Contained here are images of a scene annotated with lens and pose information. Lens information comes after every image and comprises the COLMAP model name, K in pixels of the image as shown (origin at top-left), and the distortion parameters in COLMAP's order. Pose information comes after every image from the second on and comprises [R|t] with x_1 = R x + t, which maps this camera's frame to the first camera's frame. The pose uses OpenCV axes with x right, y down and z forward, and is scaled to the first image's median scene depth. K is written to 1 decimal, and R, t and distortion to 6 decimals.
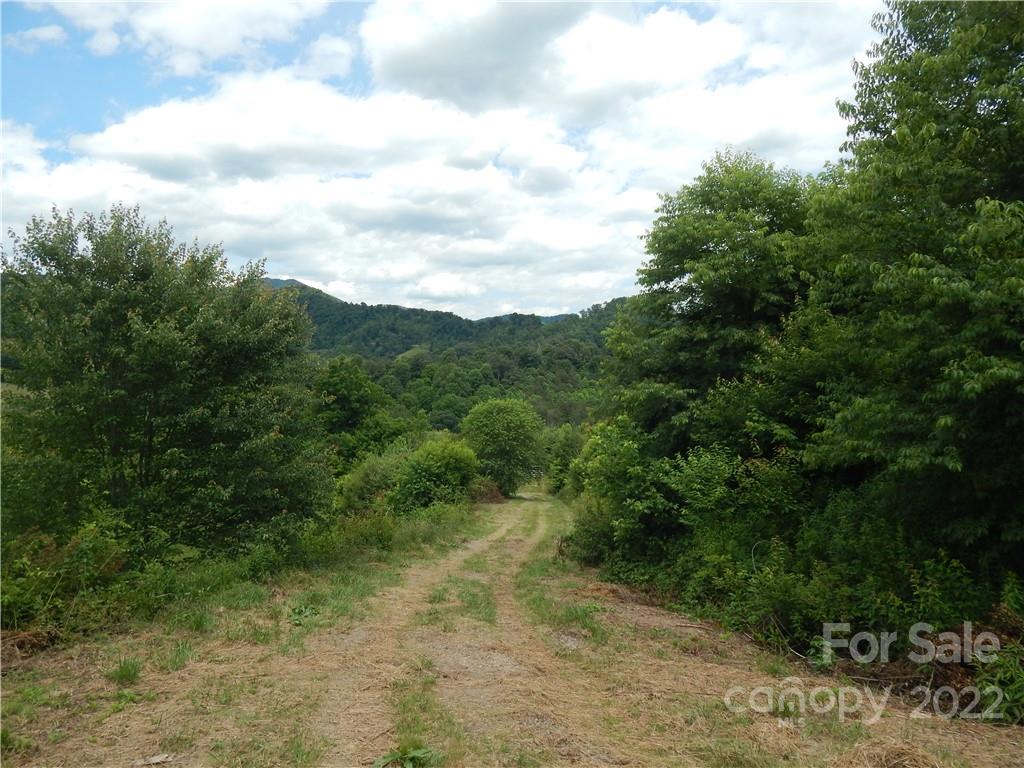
lens RADIAL K [[668.9, 0, 505.5], [0, 668.9, 378.2], [0, 0, 1]] dist [0.003502, -0.011796]
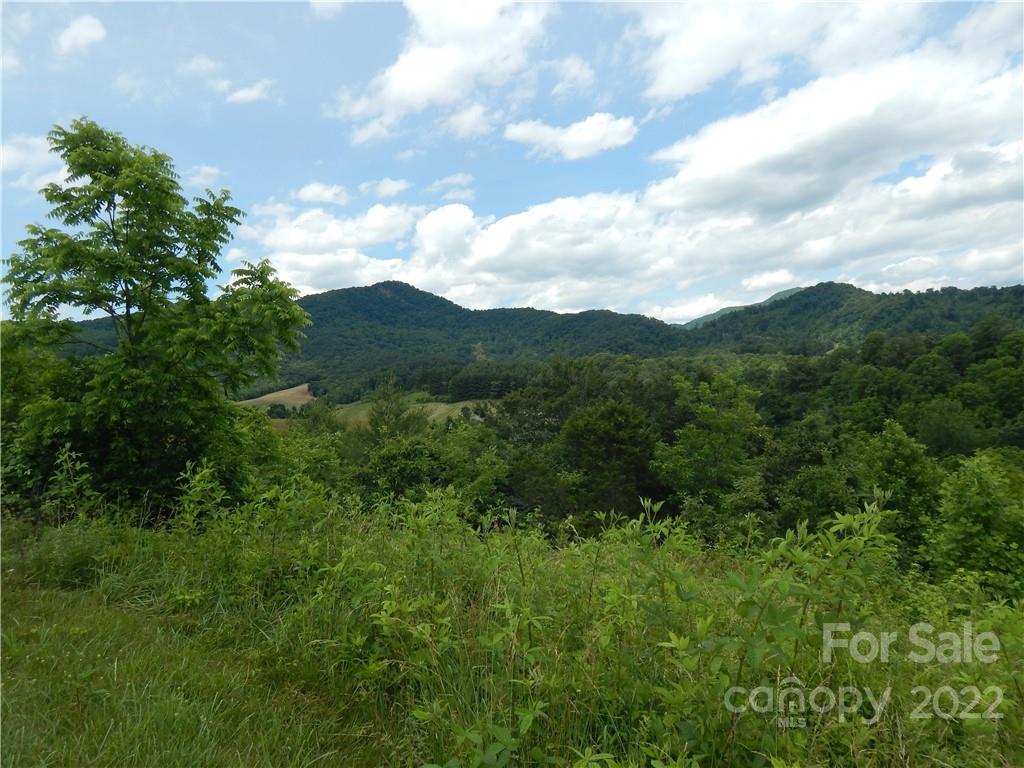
lens RADIAL K [[668.9, 0, 514.6], [0, 668.9, 375.7], [0, 0, 1]] dist [0.003502, -0.011796]
pose [[0.726613, -0.067214, -0.683752, -0.034265], [0.049163, 0.997739, -0.045834, 0.021452], [0.685286, -0.000312, 0.728274, 0.291331]]
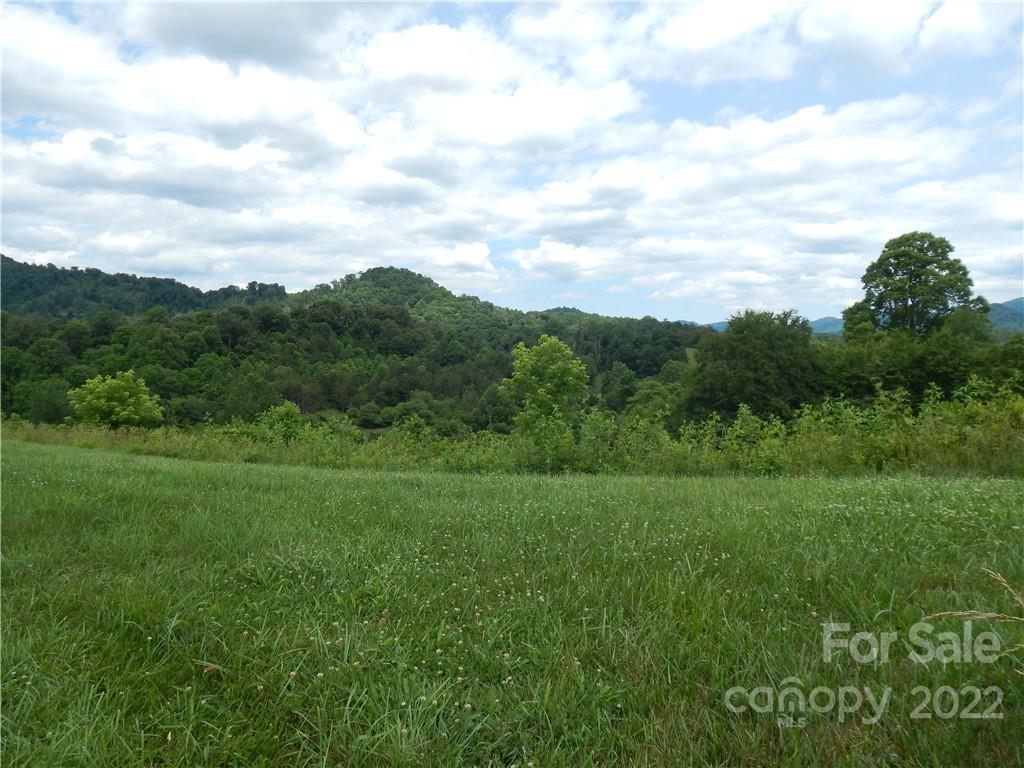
lens RADIAL K [[668.9, 0, 510.1], [0, 668.9, 369.7], [0, 0, 1]] dist [0.003502, -0.011796]
pose [[0.929428, -0.010098, 0.368866, 0.004299], [0.005070, 0.999881, 0.014600, 0.017824], [-0.368969, -0.011699, 0.929368, 0.203852]]
